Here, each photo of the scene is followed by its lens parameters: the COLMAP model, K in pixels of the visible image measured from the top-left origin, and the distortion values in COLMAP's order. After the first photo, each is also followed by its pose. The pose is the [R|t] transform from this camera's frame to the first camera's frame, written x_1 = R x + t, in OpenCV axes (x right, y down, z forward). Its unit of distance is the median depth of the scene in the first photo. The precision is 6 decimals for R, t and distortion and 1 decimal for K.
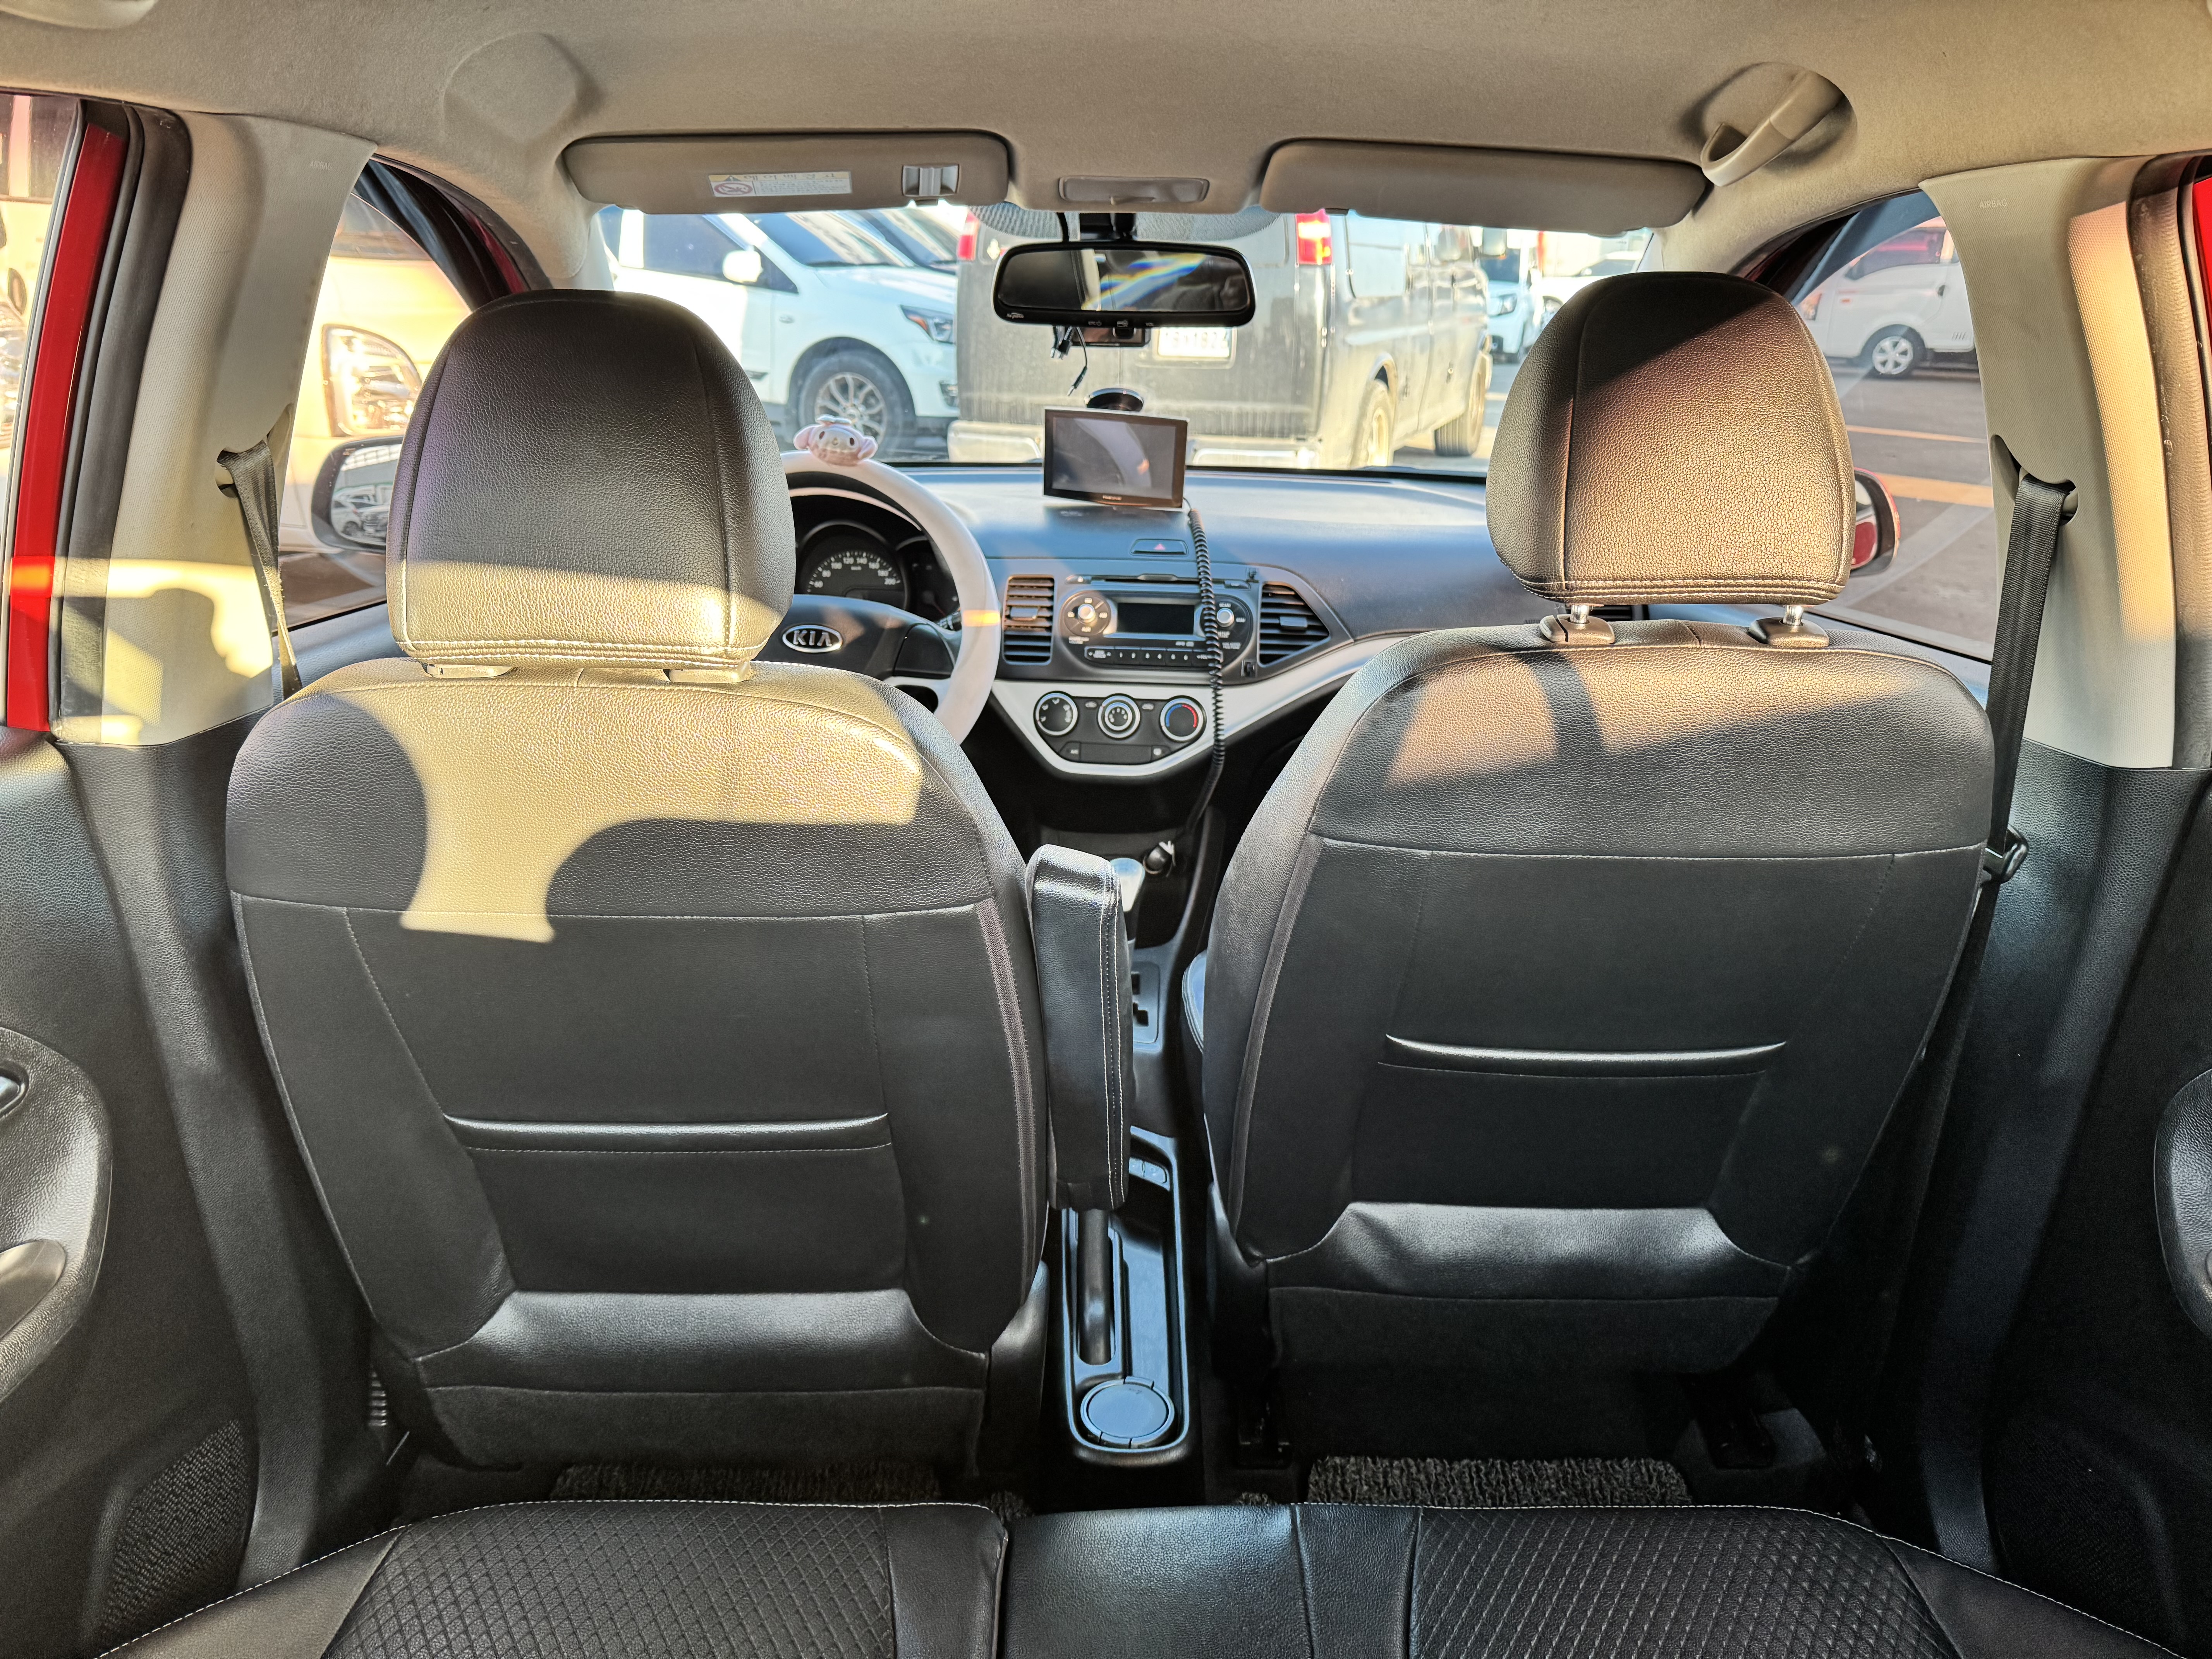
lens RADIAL K [[1572.4, 0, 1104.7], [0, 1572.4, 839.0], [0, 0, 1]] dist [0.126638, -0.164038]
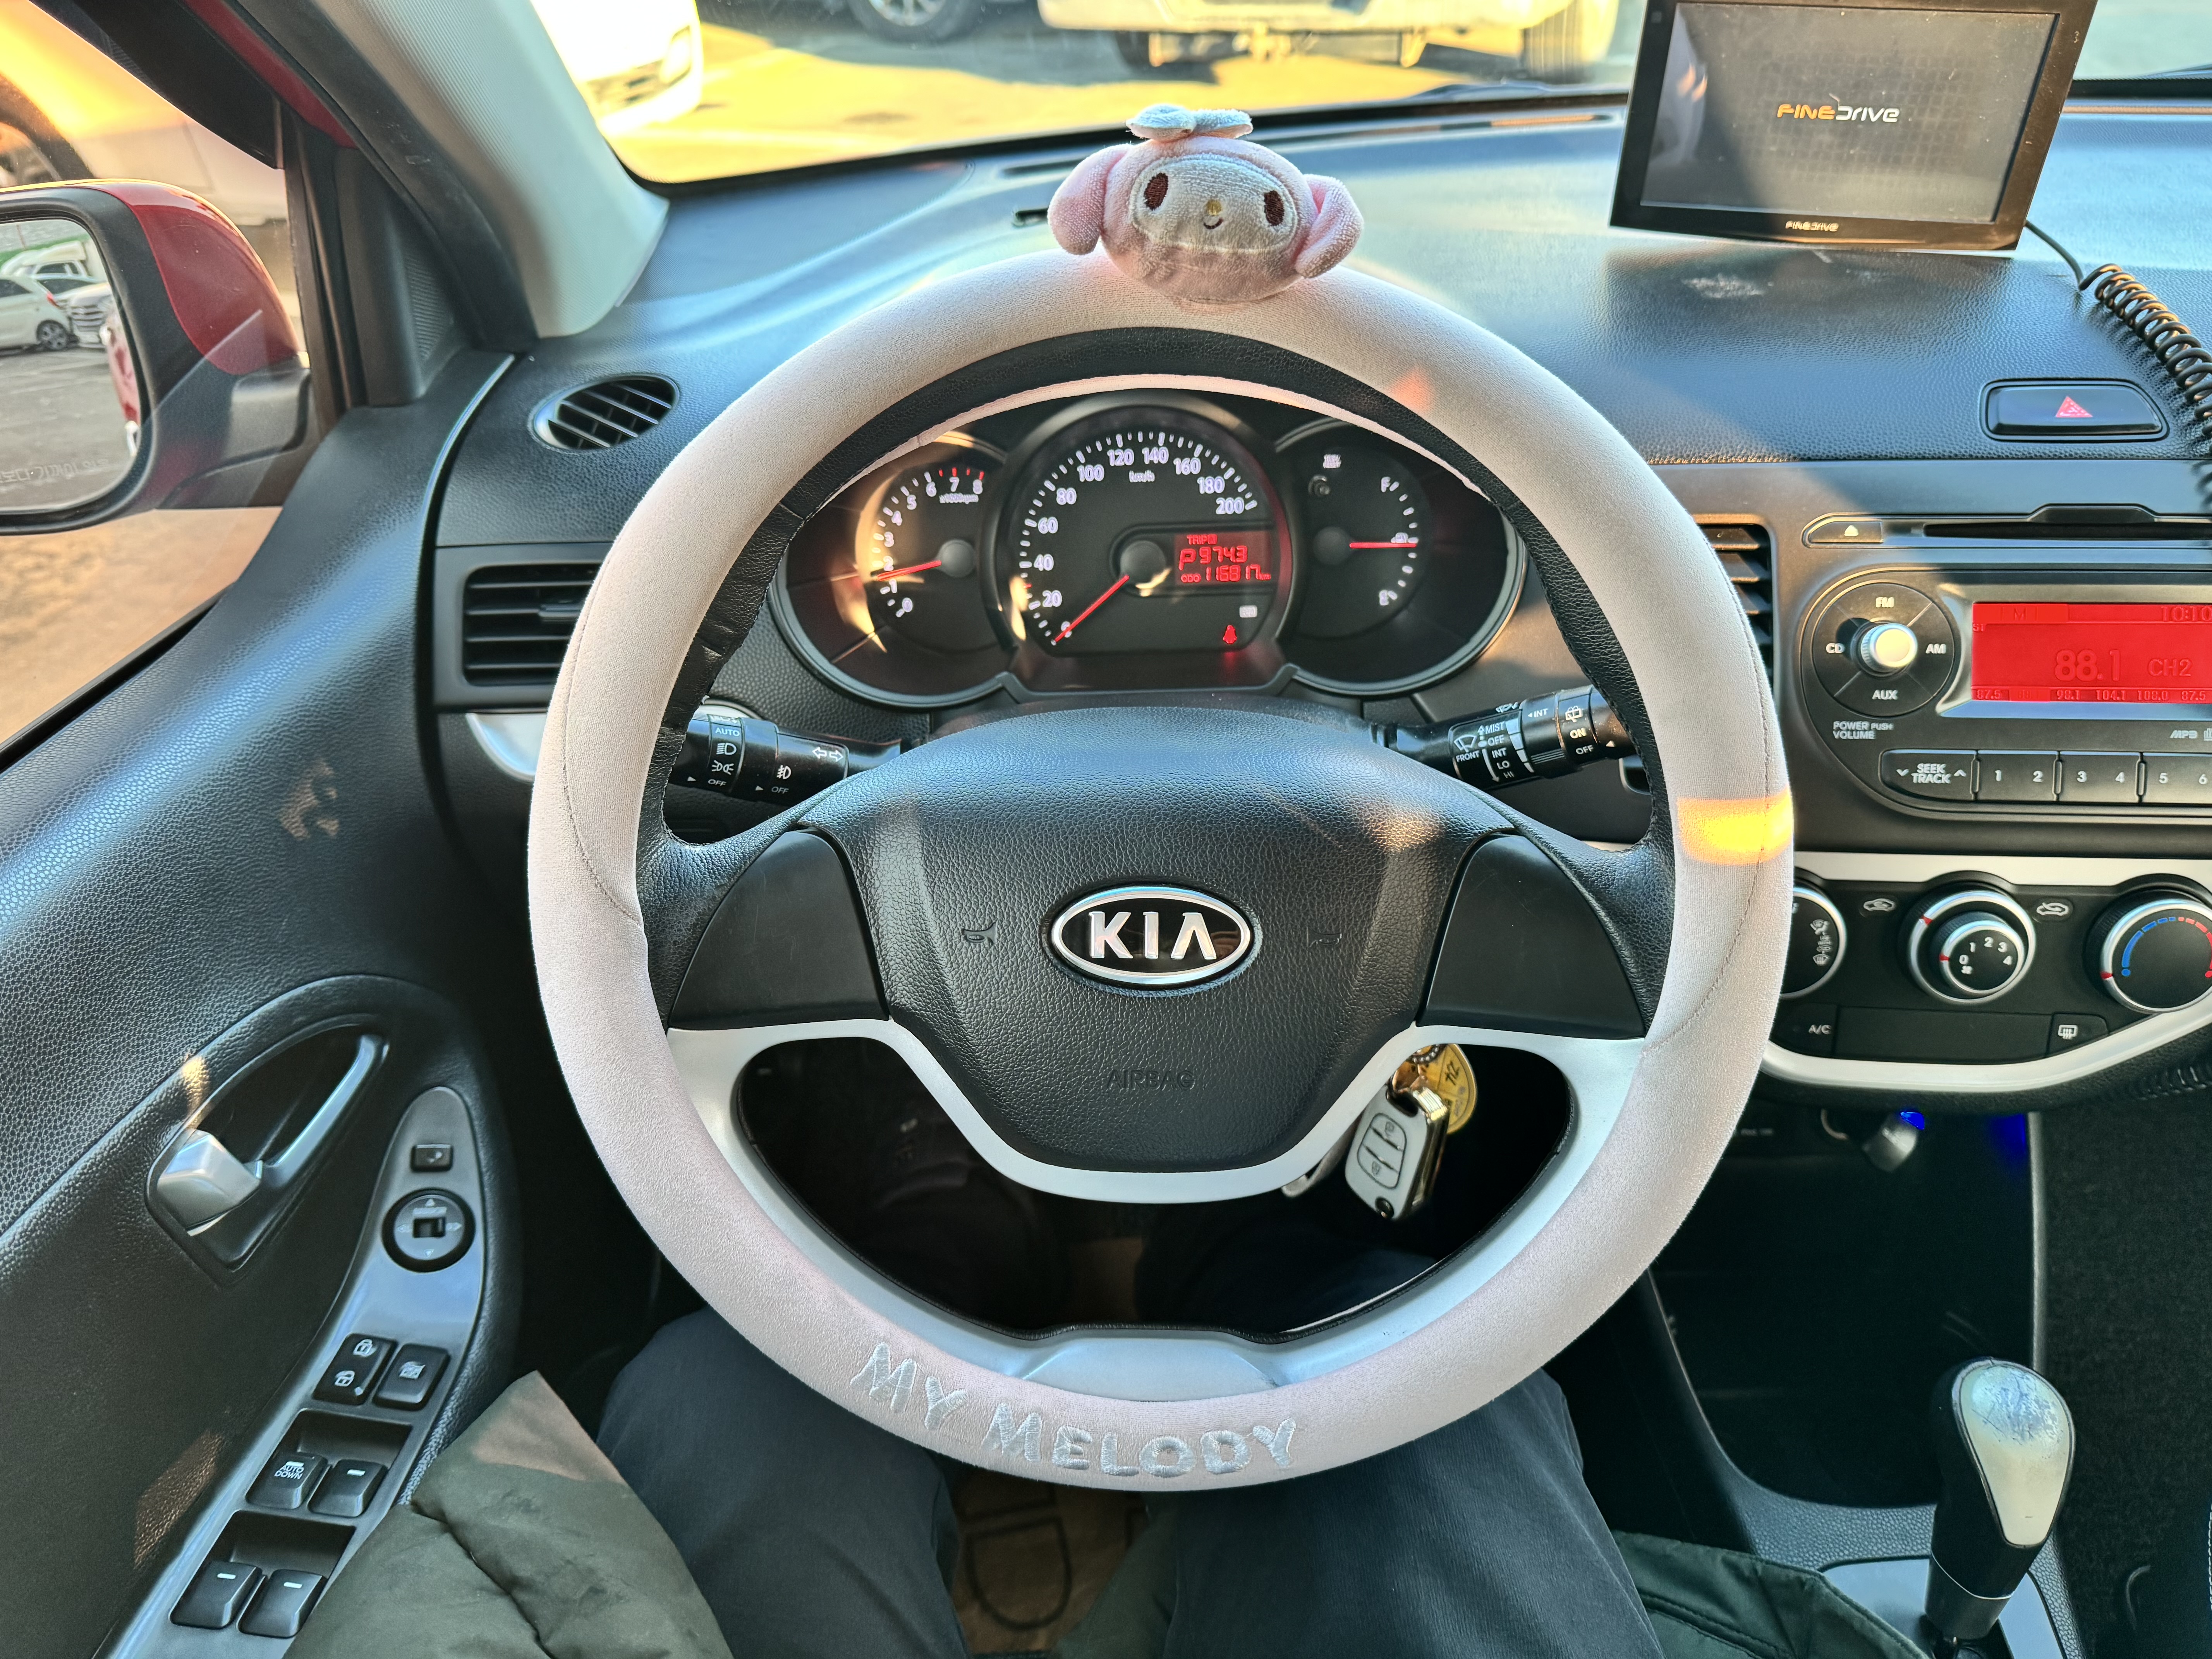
lens RADIAL K [[1572.4, 0, 1104.7], [0, 1572.4, 839.0], [0, 0, 1]] dist [0.126638, -0.164038]
pose [[0.997724, -0.038286, -0.055507, -0.148045], [0.050907, 0.967495, 0.247713, -0.181869], [0.044218, -0.249975, 0.967242, 0.603169]]
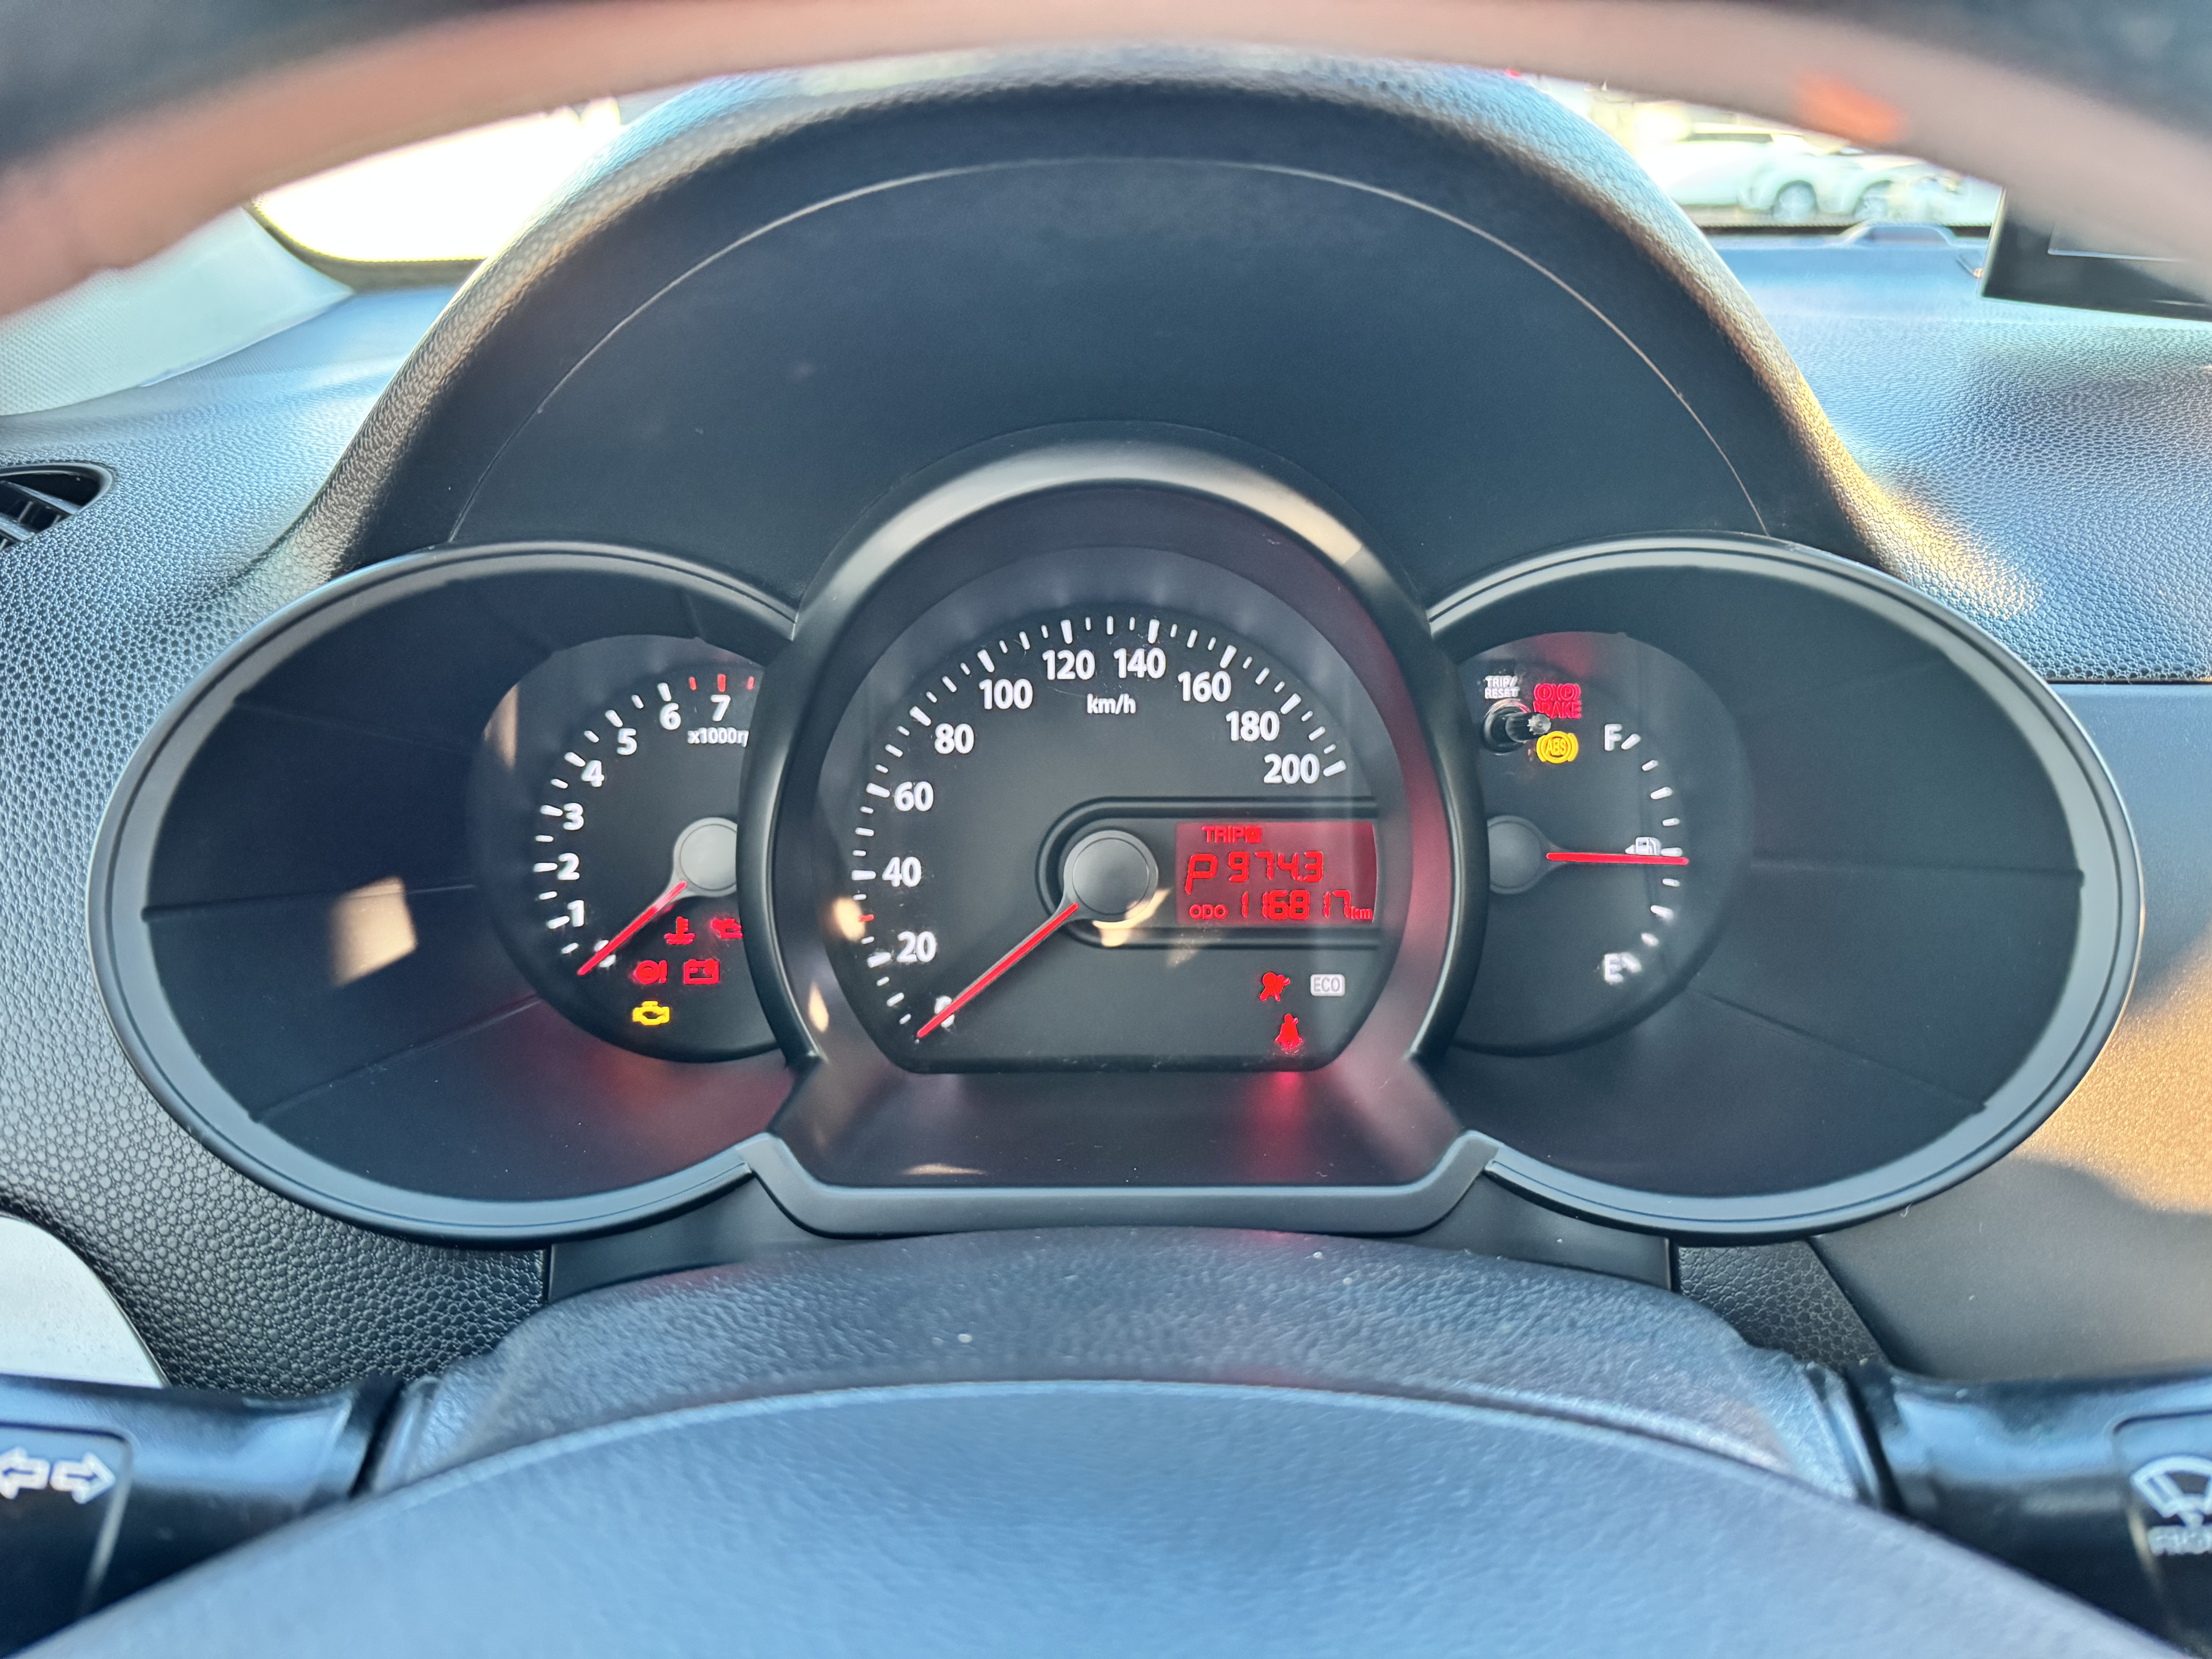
lens RADIAL K [[1572.4, 0, 1104.7], [0, 1572.4, 839.0], [0, 0, 1]] dist [0.126638, -0.164038]
pose [[0.999409, -0.019757, -0.028138, -0.152913], [0.020768, 0.999133, 0.036084, -0.162081], [0.027400, -0.036647, 0.998953, 0.813071]]
